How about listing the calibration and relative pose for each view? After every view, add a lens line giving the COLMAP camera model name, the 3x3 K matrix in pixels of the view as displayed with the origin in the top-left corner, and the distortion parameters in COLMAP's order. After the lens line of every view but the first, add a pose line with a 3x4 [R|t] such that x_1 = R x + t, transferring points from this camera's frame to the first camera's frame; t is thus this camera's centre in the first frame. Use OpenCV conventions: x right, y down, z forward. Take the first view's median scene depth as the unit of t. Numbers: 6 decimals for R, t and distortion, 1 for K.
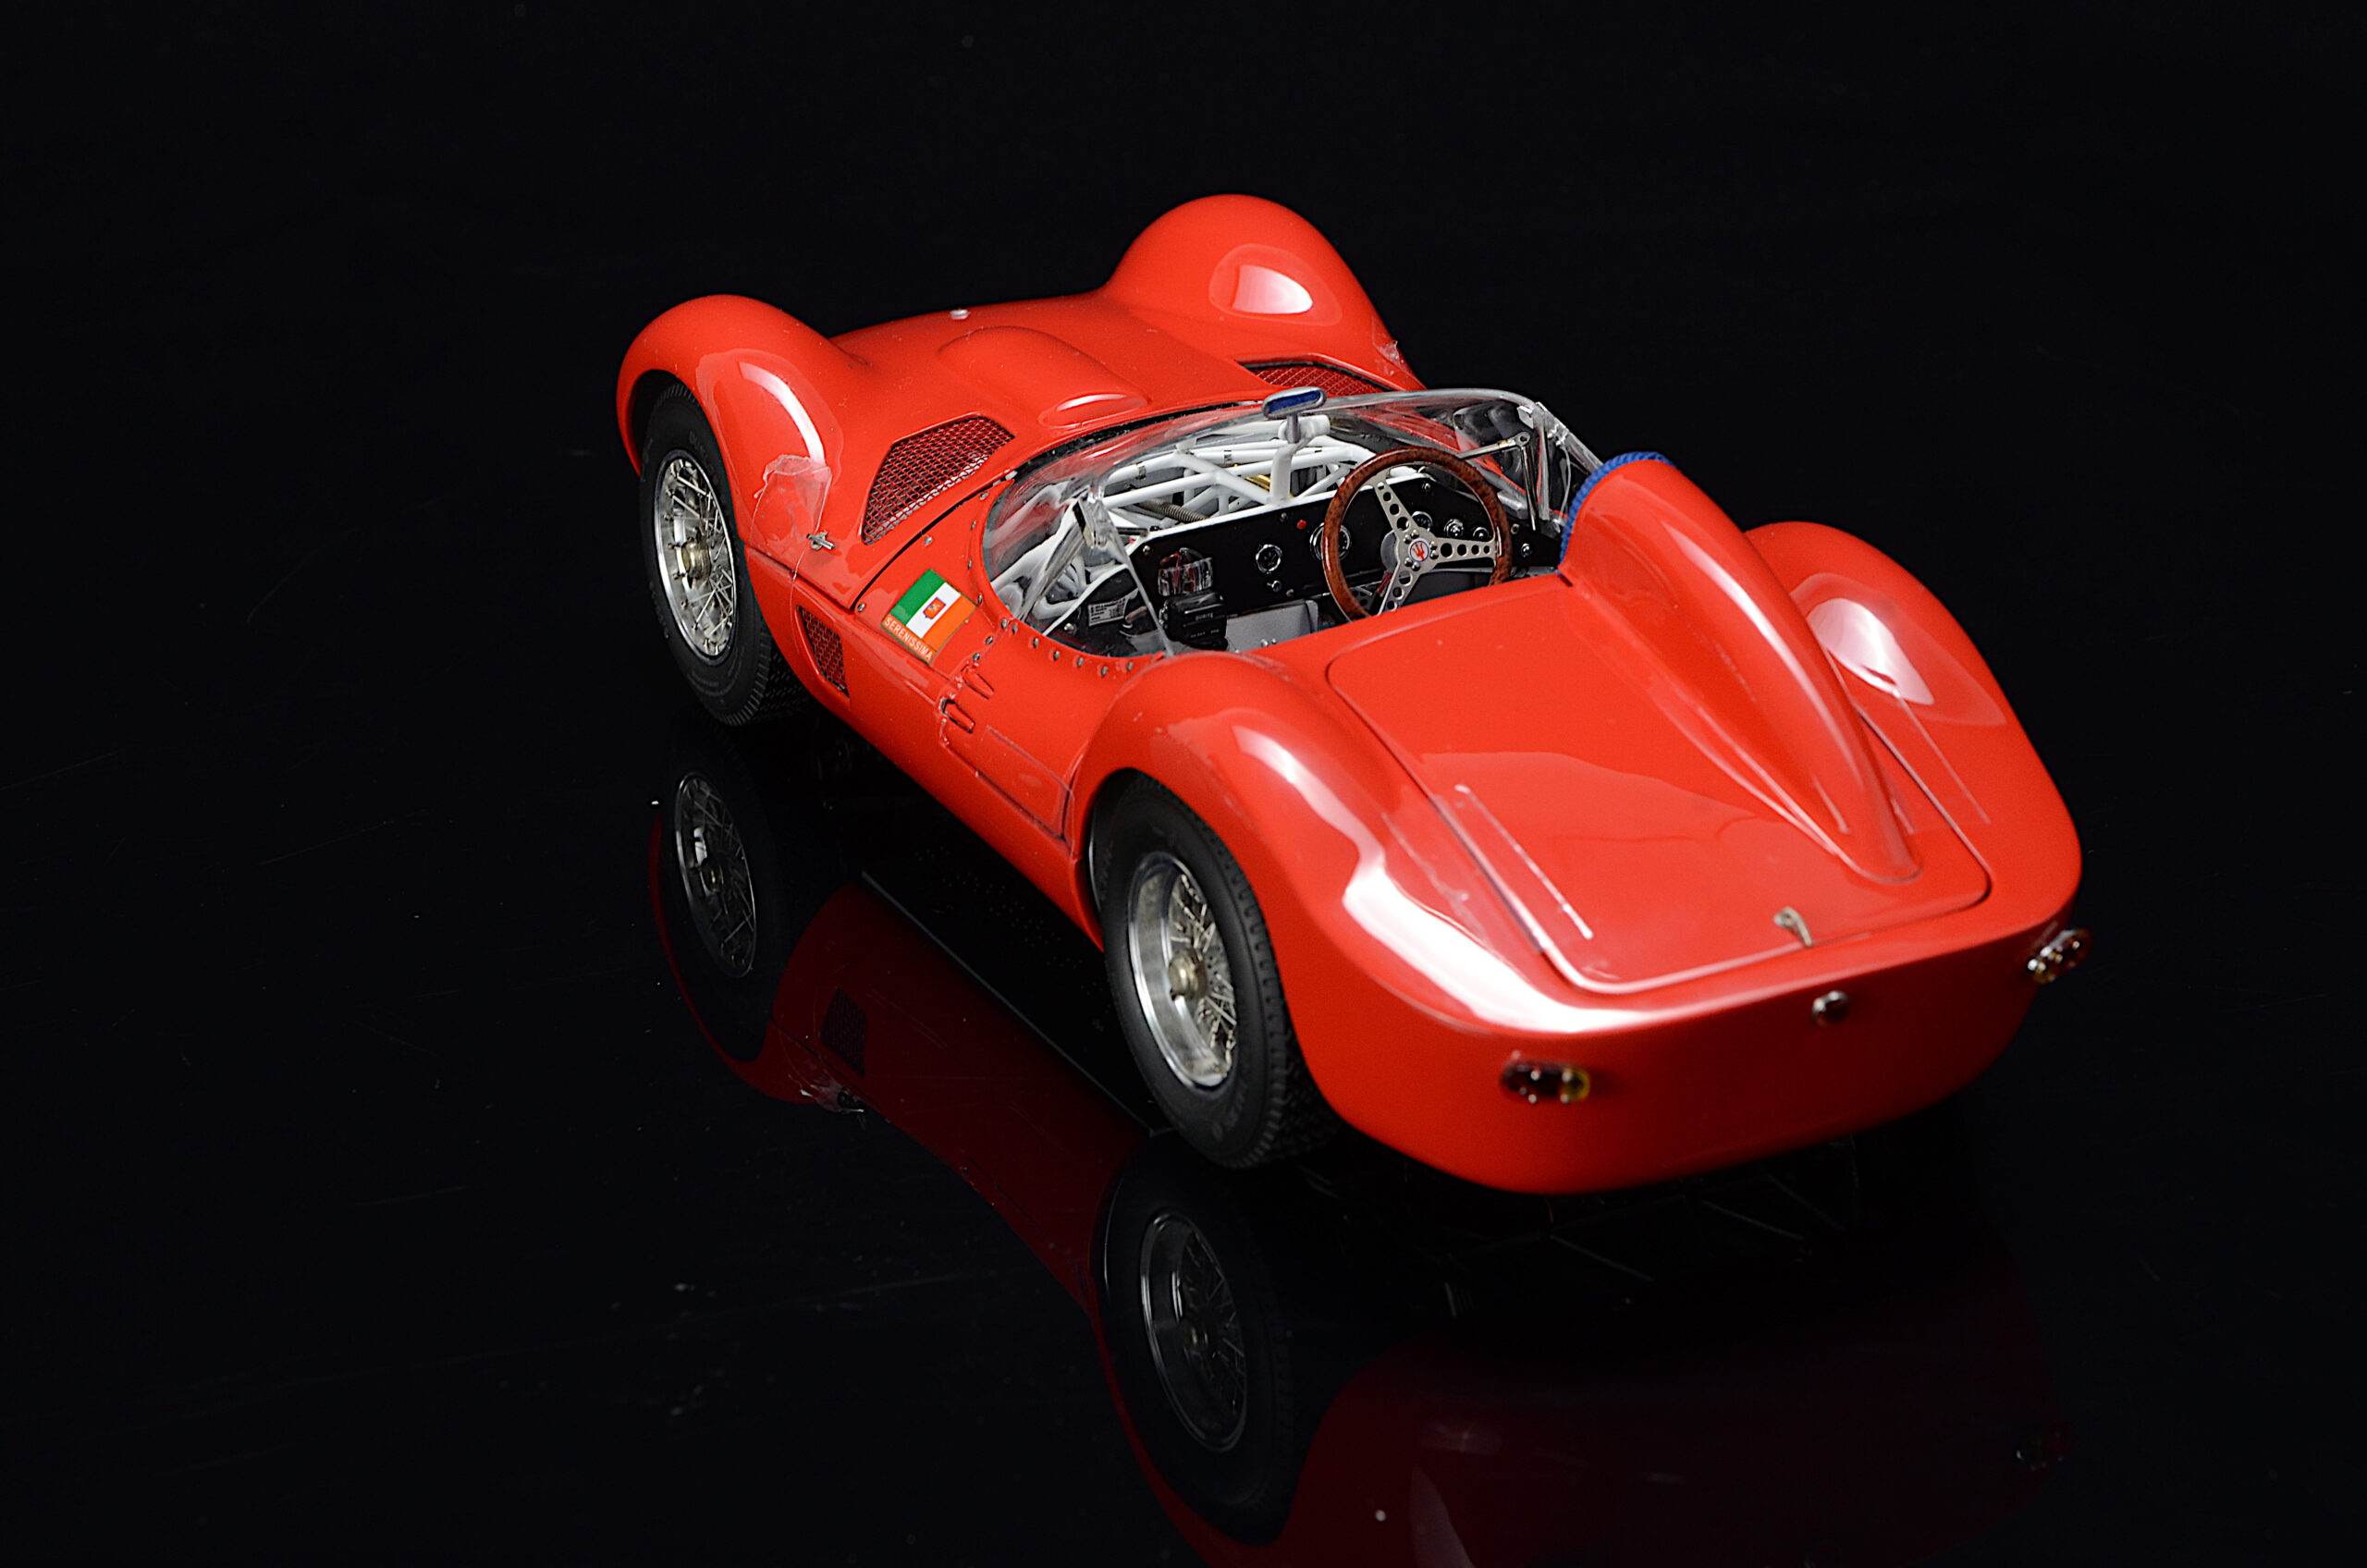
lens RADIAL K [[7089.6, 0, 1183.5], [0, 7089.6, 784.0], [0, 0, 1]] dist [0.628776, -0.156894]
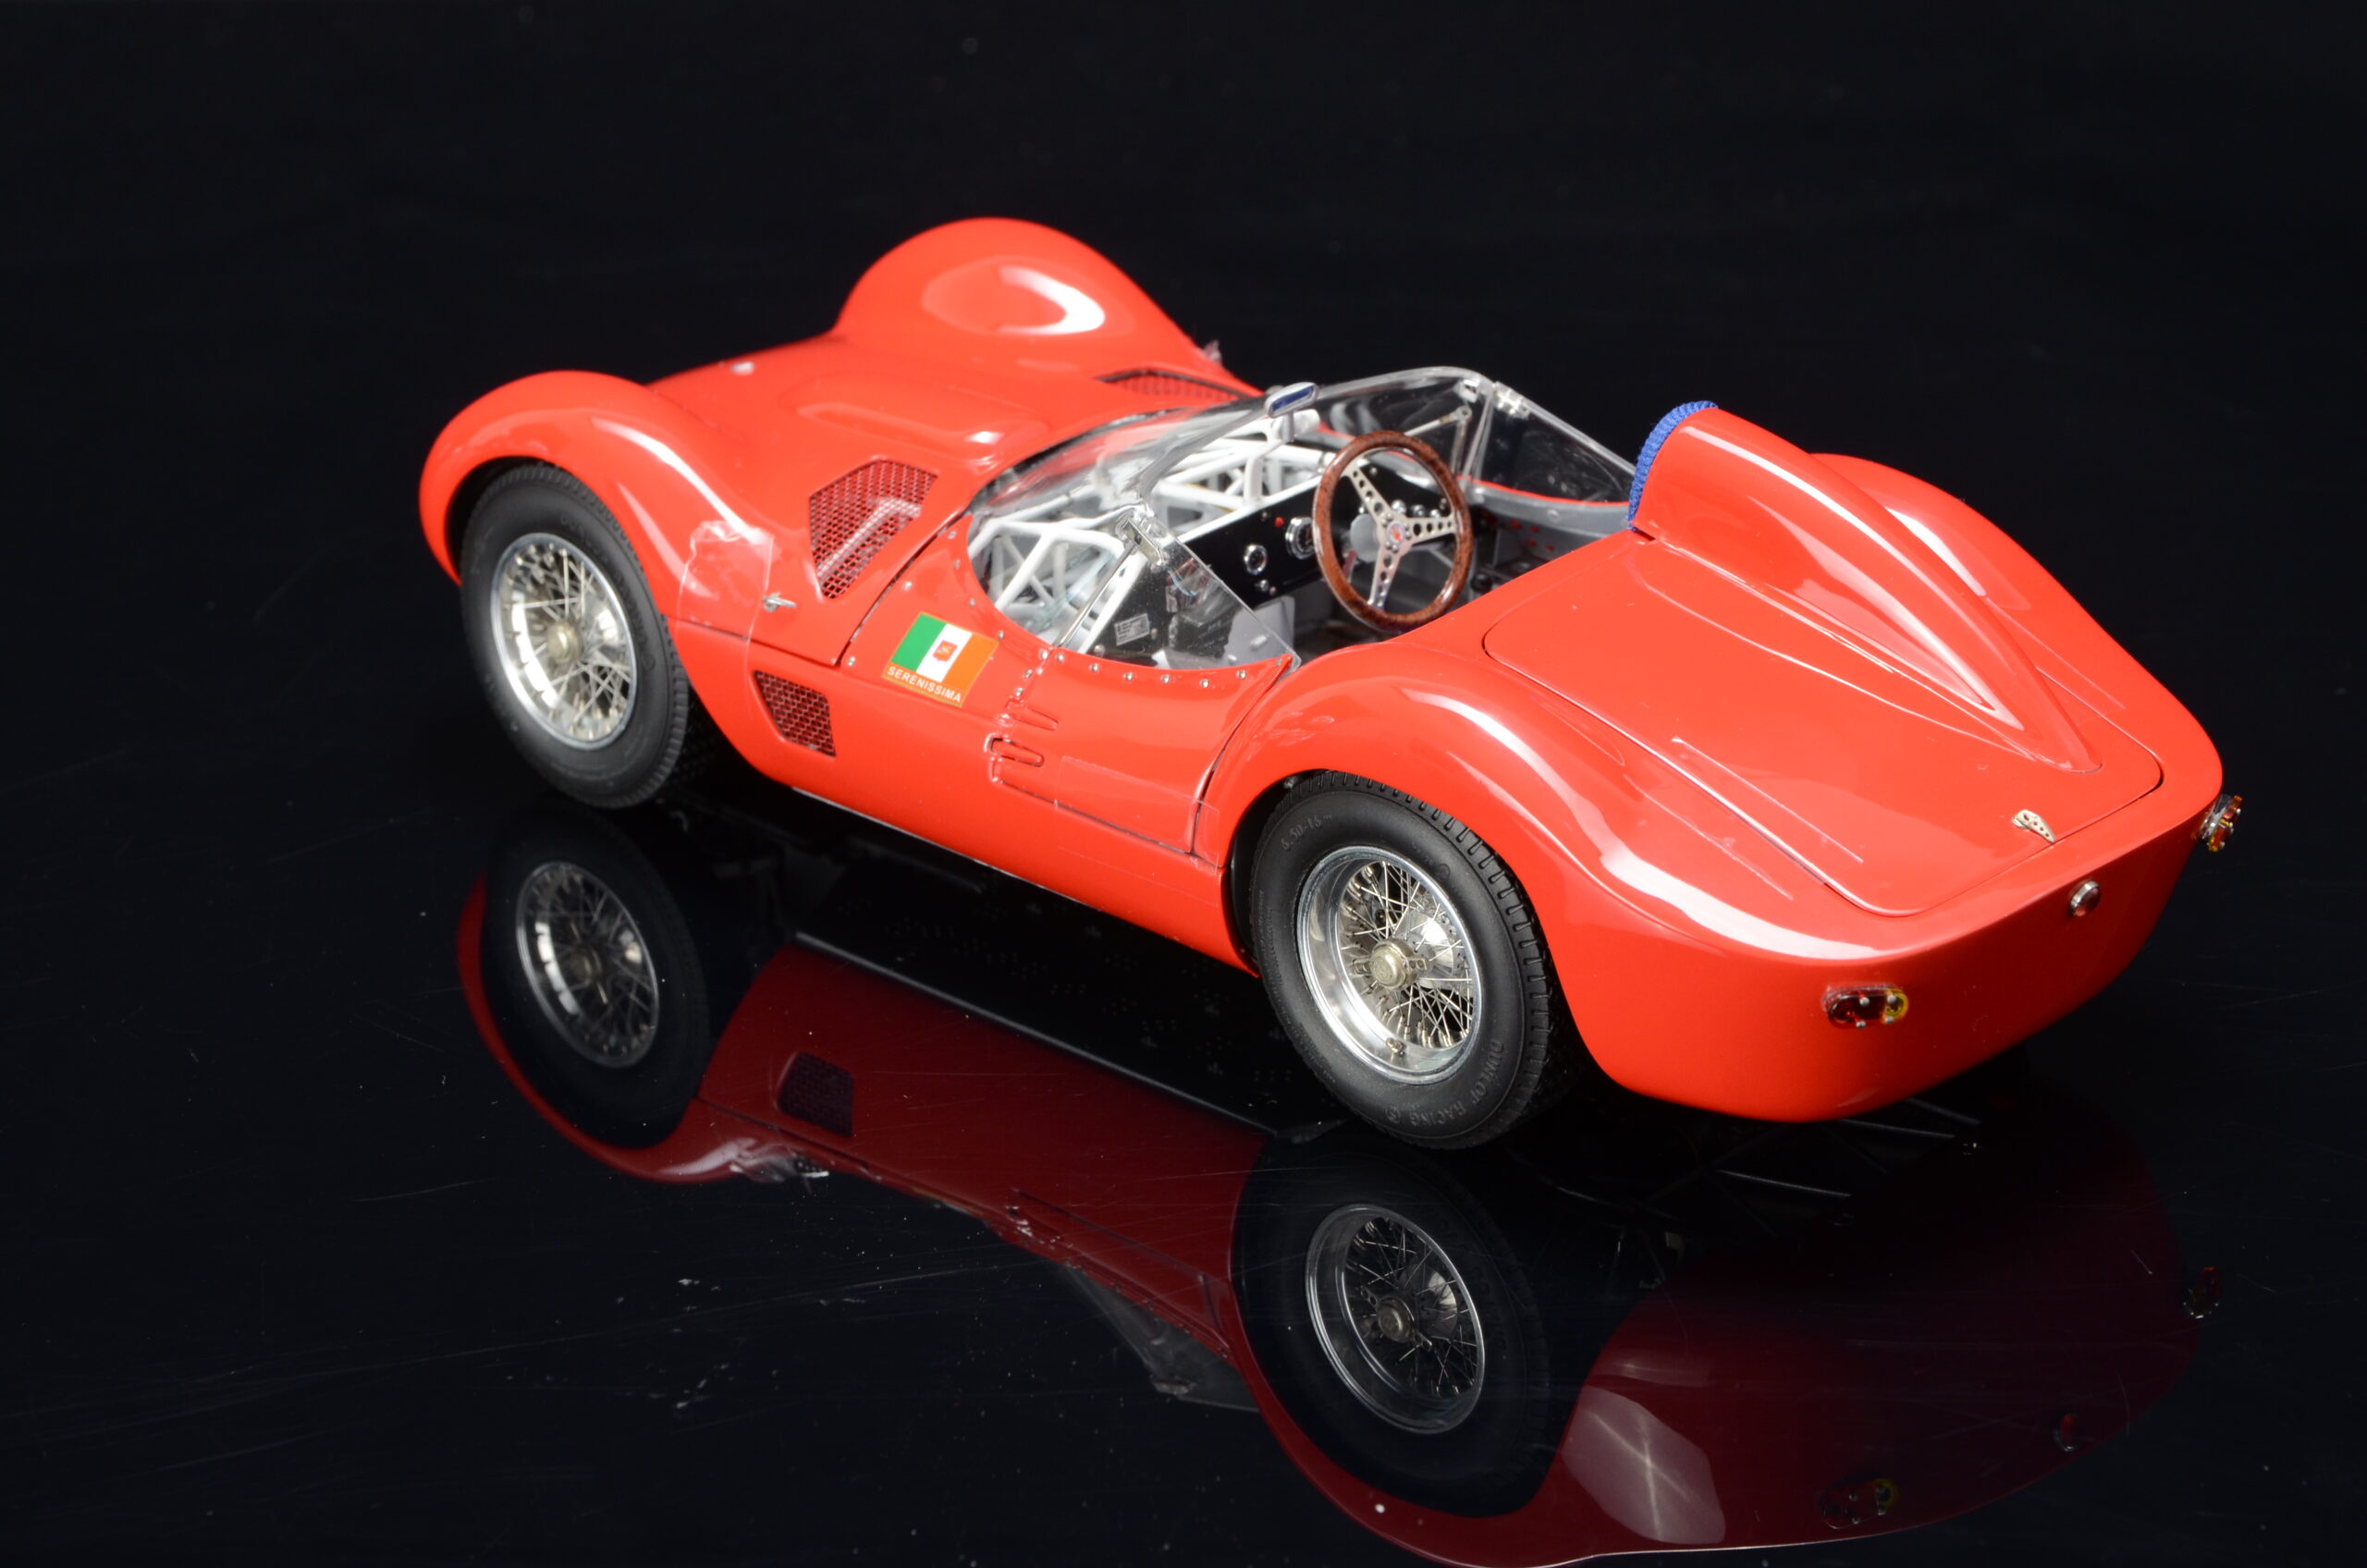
lens RADIAL K [[7089.6, 0, 1183.5], [0, 7089.6, 784.0], [0, 0, 1]] dist [0.628776, -0.156894]
pose [[0.926545, -0.132538, 0.352063, -0.356435], [0.135933, 0.990602, 0.015181, -0.016879], [-0.350766, 0.033791, 0.935853, 0.063223]]
